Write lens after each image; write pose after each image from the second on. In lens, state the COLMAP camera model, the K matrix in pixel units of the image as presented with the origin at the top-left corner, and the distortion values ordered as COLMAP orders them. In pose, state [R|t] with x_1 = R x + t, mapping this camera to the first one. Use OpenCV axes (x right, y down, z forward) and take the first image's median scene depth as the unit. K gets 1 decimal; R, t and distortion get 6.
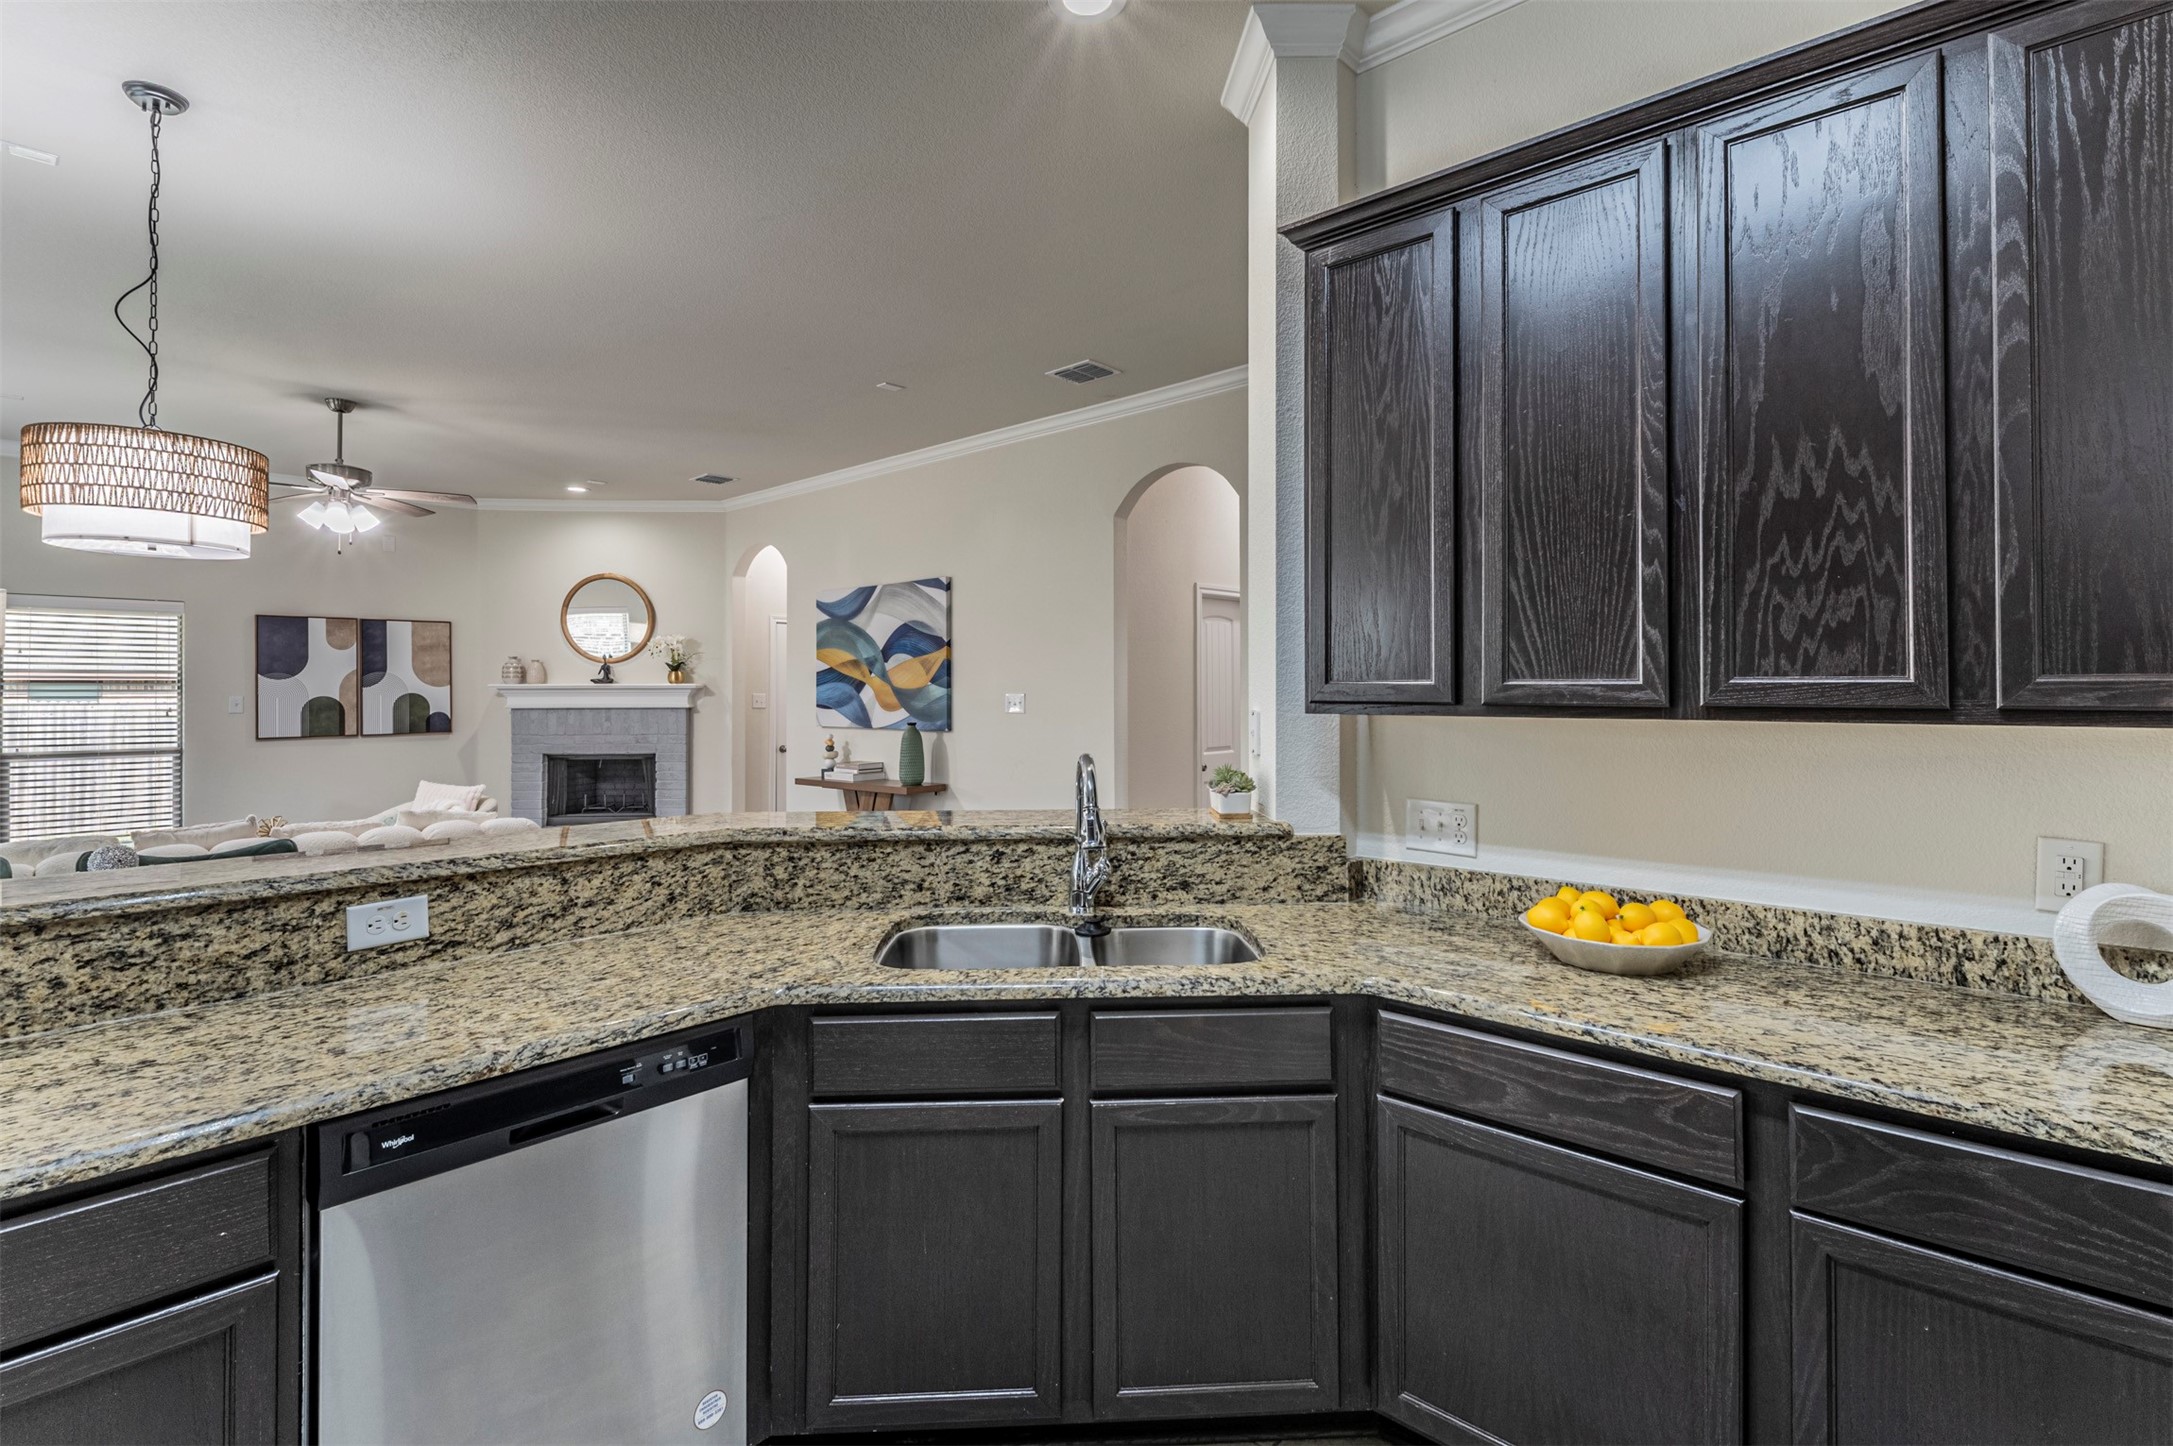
lens RADIAL K [[1003.1, 0, 1140.2], [0, 1003.1, 684.4], [0, 0, 1]] dist [0.002217, -0.003852]
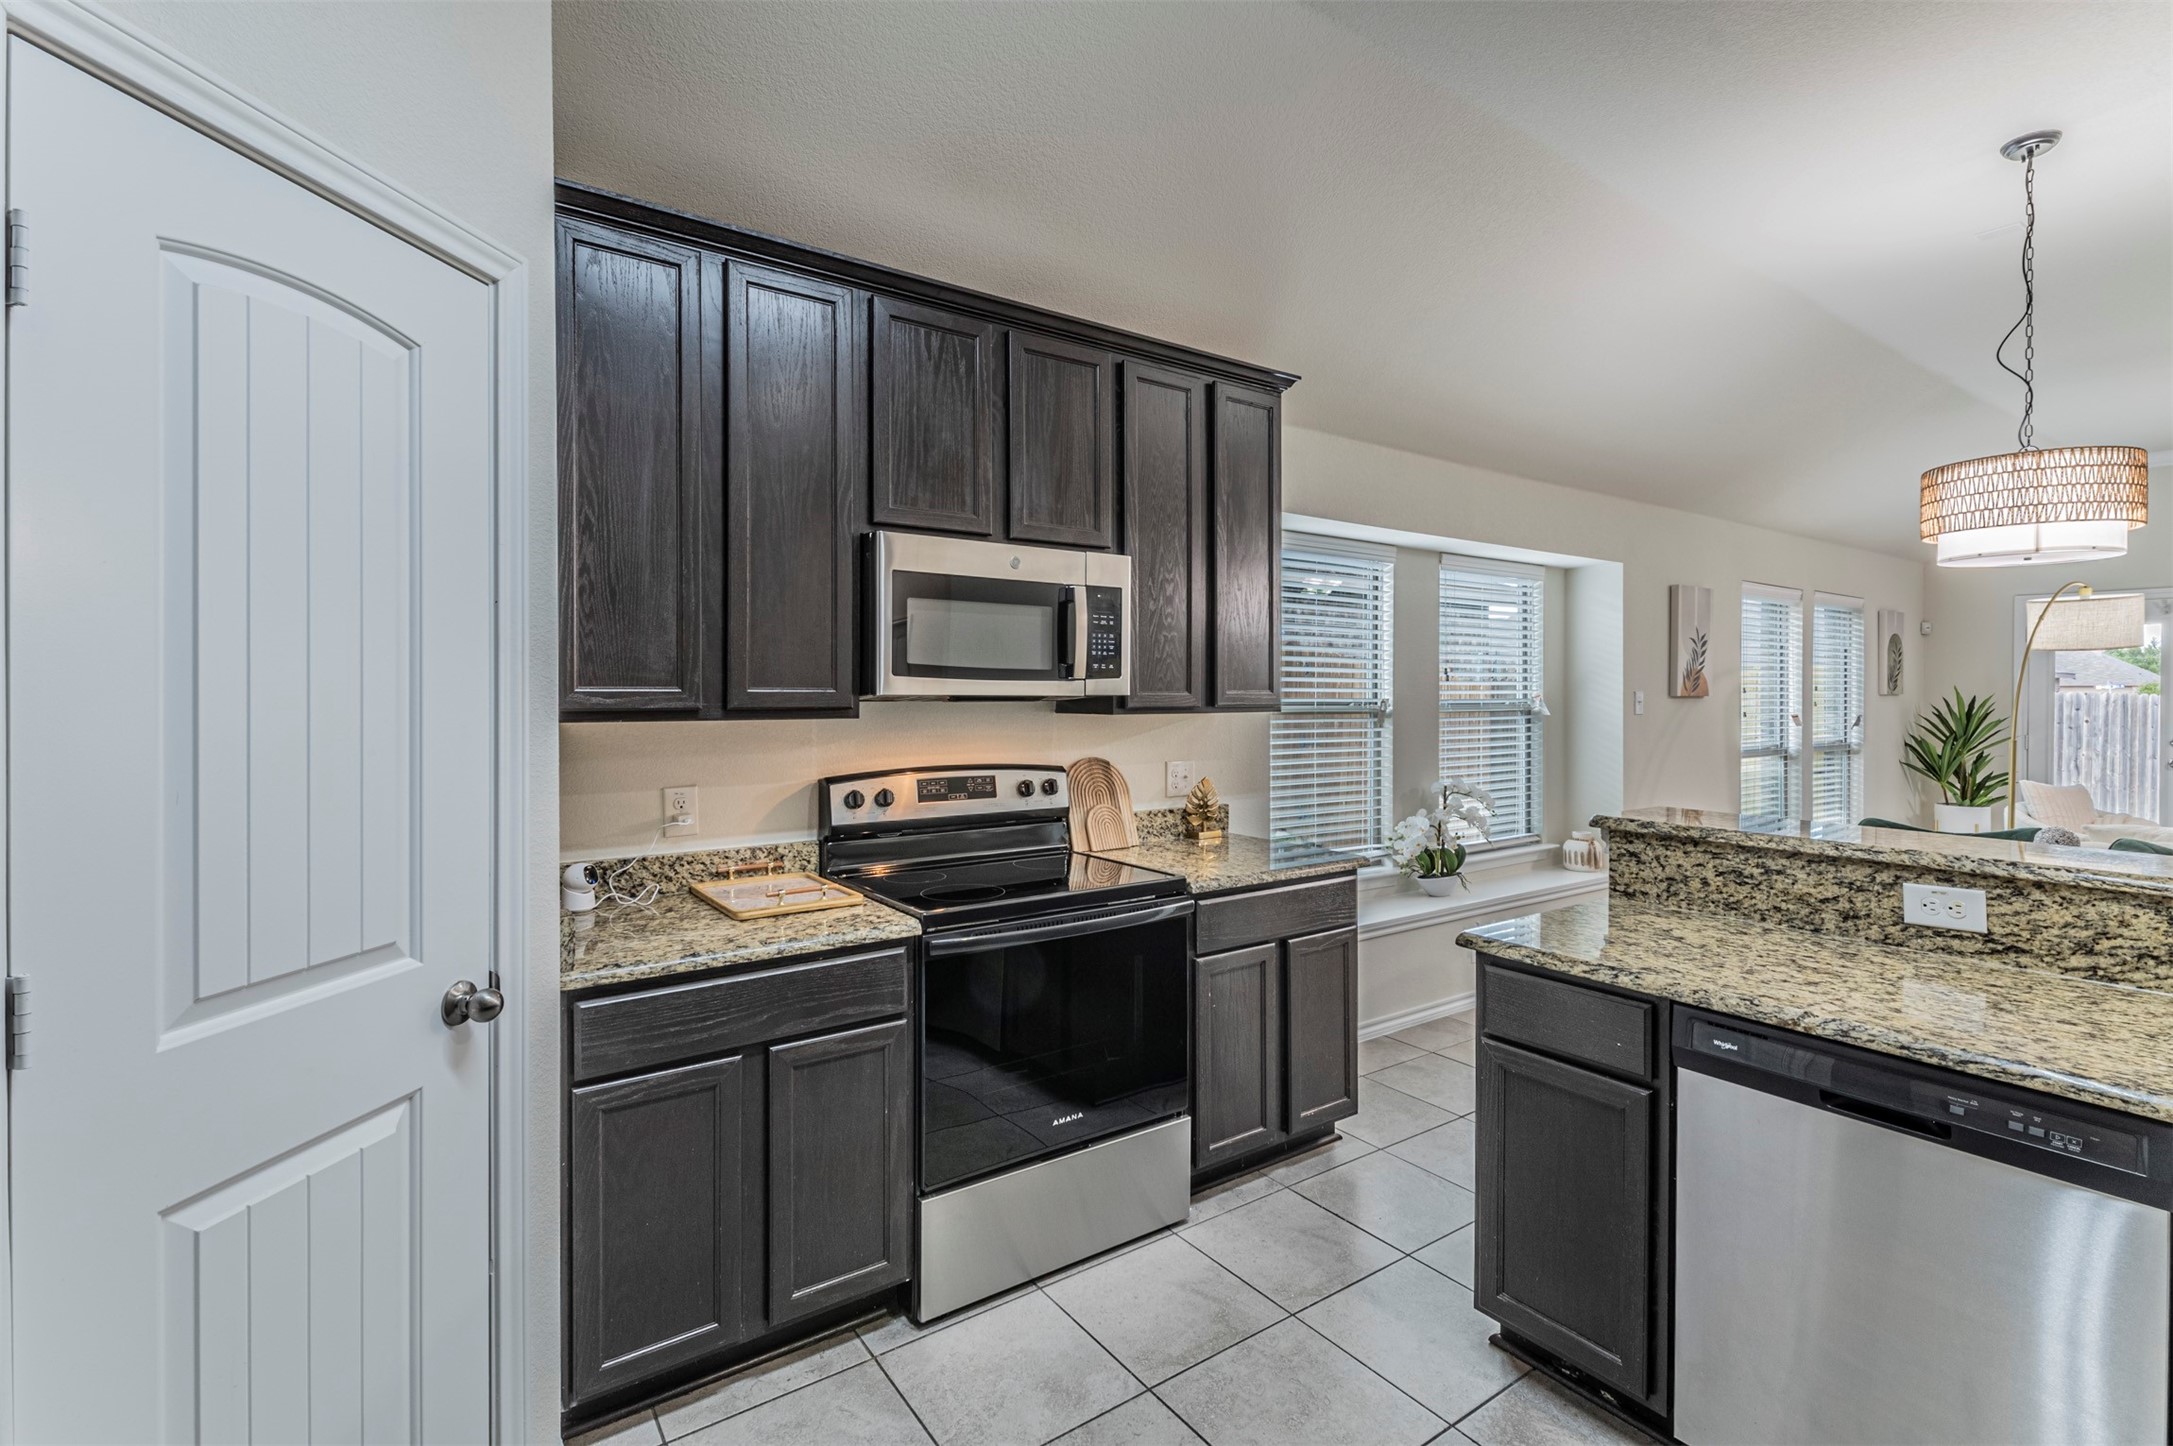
lens RADIAL K [[1003.1, 0, 1102.1], [0, 1003.1, 711.7], [0, 0, 1]] dist [0.002217, -0.003852]
pose [[-0.236865, 0.025184, -0.971216, 0.363521], [0.003280, 0.999679, 0.025122, 0.002180], [0.971537, 0.002765, -0.236871, 0.298483]]
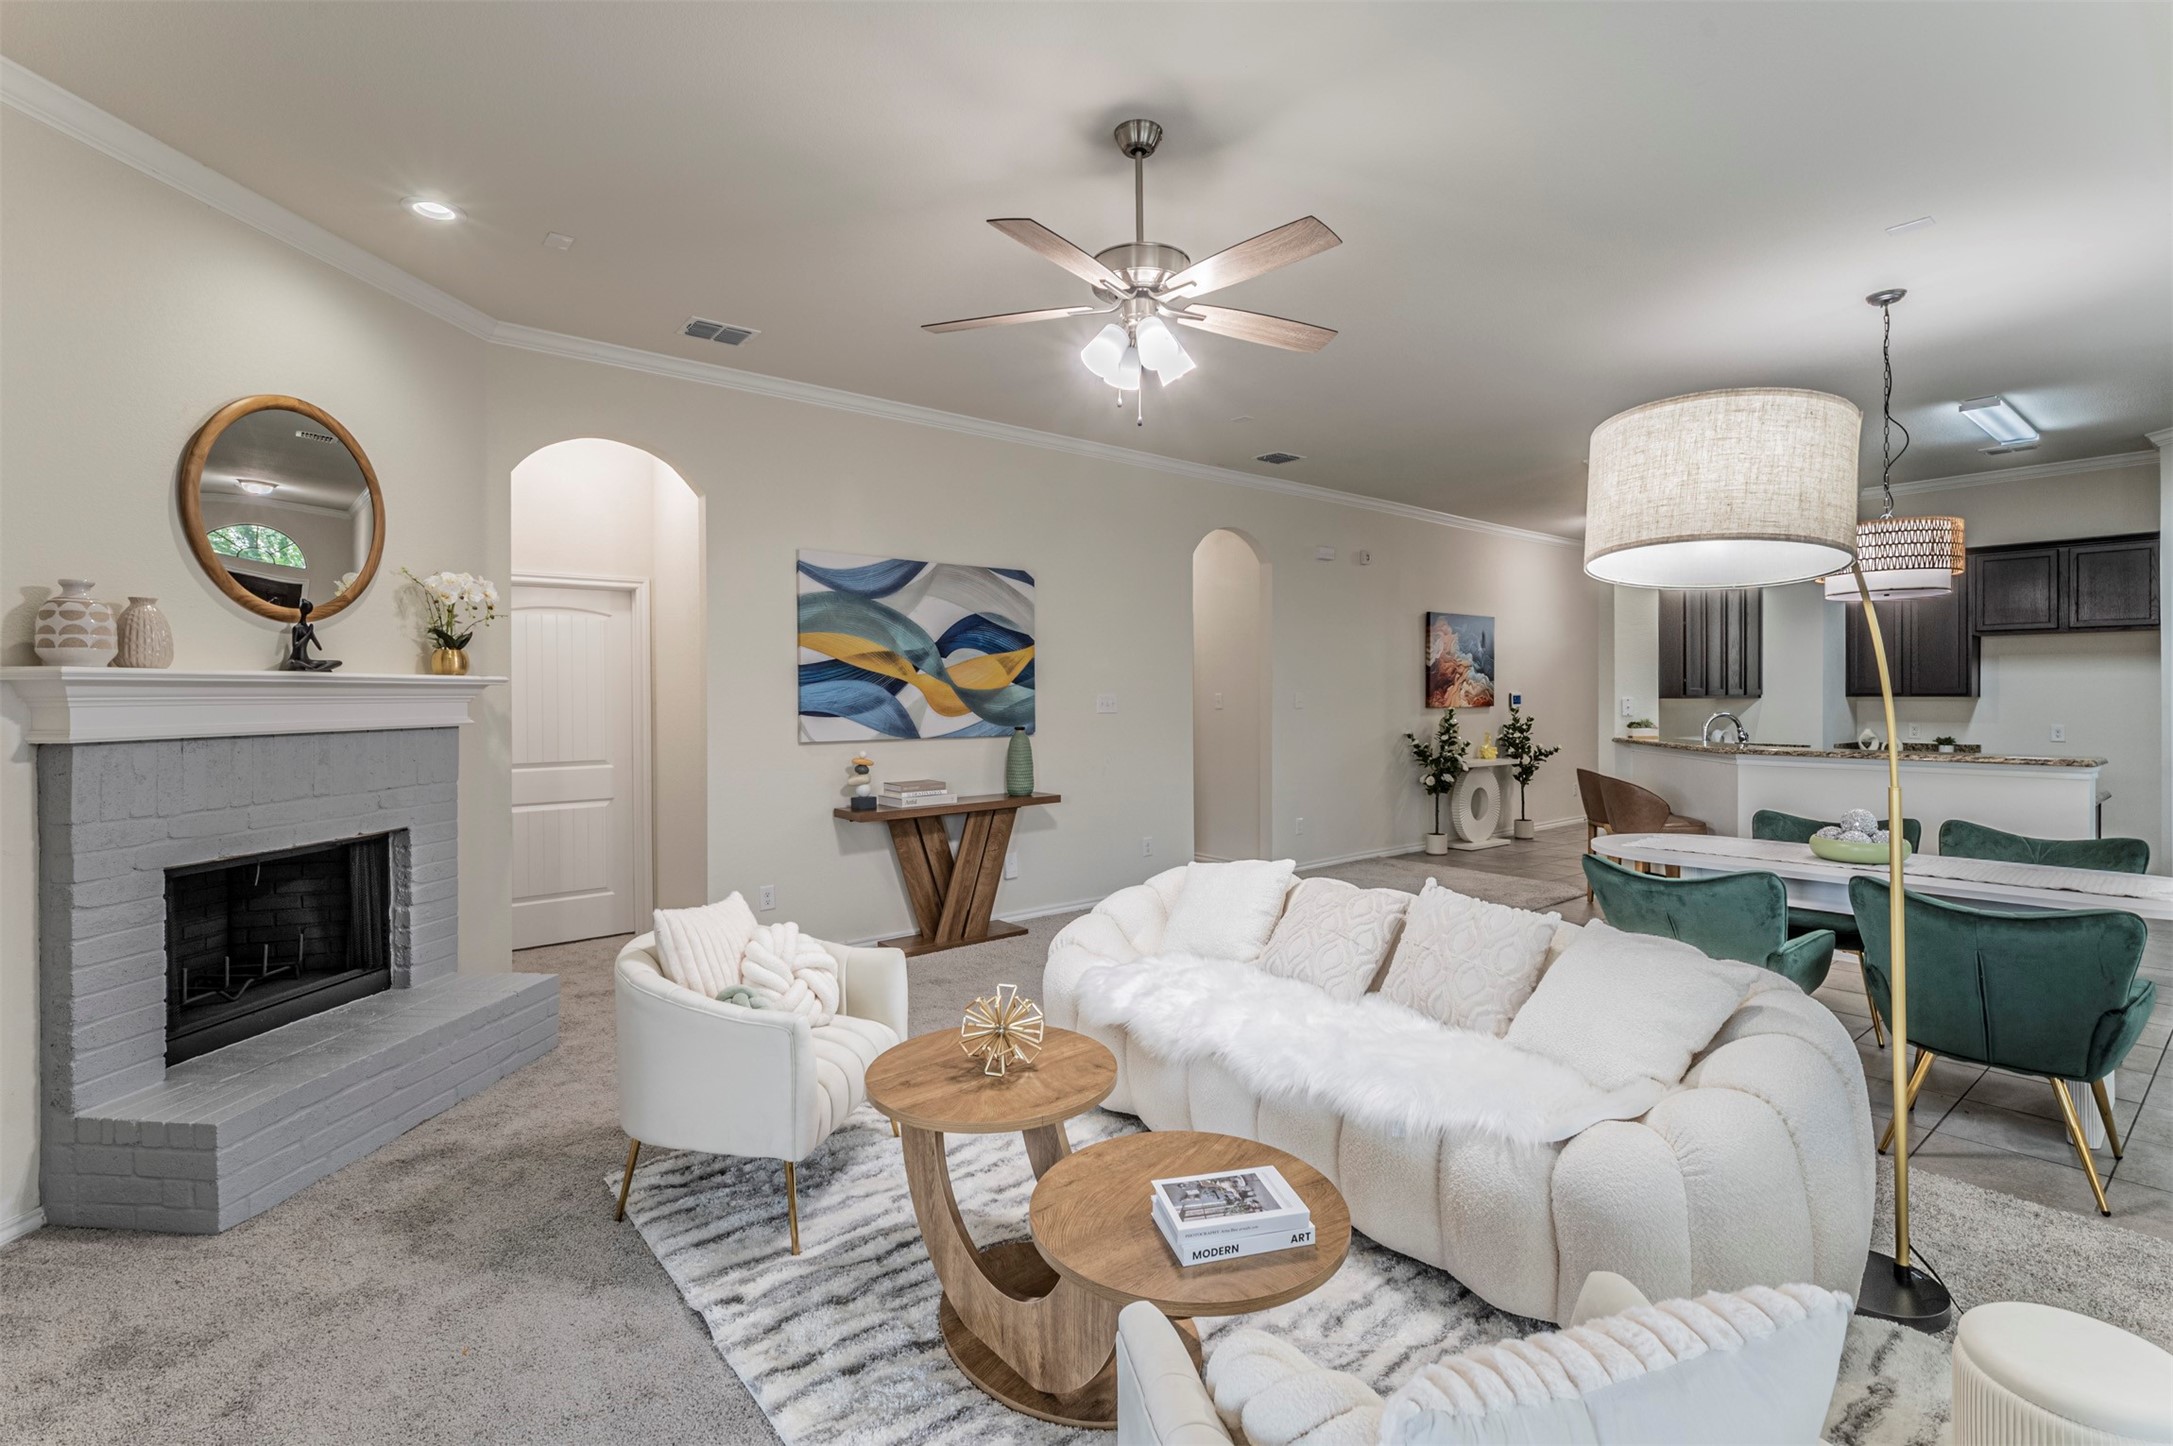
lens RADIAL K [[1003.1, 0, 1077.0], [0, 1003.1, 707.6], [0, 0, 1]] dist [0.002217, -0.003852]
pose [[0.181657, -0.014505, 0.983255, -3.086769], [-0.005724, 0.999859, 0.015808, 0.016455], [-0.983345, -0.008499, 0.181549, 2.181350]]
